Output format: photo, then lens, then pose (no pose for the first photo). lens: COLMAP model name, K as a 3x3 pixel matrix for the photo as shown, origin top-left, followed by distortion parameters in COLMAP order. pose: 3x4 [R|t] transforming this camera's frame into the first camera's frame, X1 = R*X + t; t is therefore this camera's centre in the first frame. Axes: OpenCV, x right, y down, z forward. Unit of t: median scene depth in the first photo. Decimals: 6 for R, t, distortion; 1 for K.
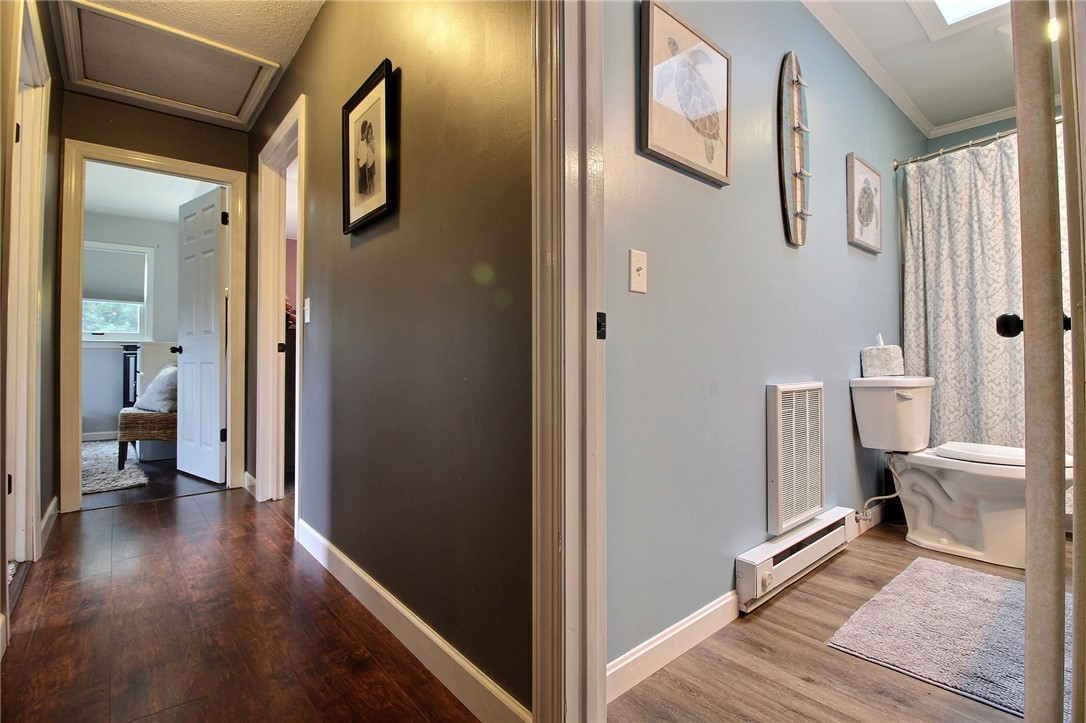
lens RADIAL K [[507.4, 0, 540.7], [0, 507.4, 352.2], [0, 0, 1]] dist [-0.011108, -0.006606]
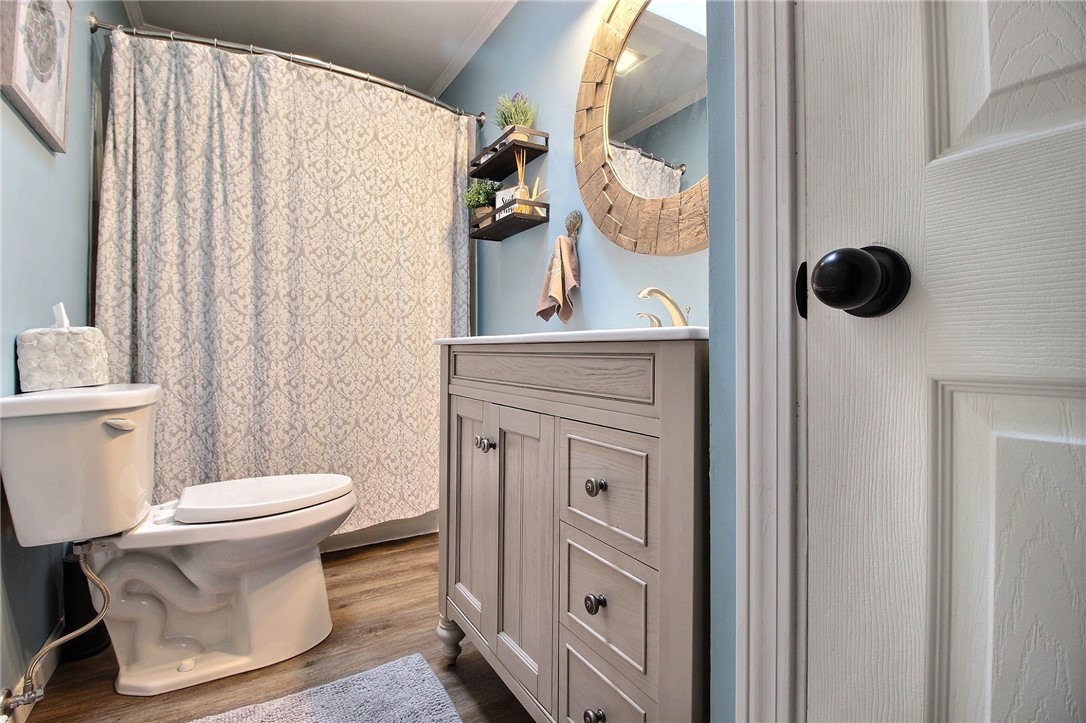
lens RADIAL K [[507.4, 0, 553.7], [0, 507.4, 345.0], [0, 0, 1]] dist [-0.011108, -0.006606]
pose [[0.147026, 0.014115, 0.989032, 0.245120], [-0.010769, 0.999862, -0.012669, 0.005475], [-0.989074, -0.008788, 0.147158, 0.423453]]
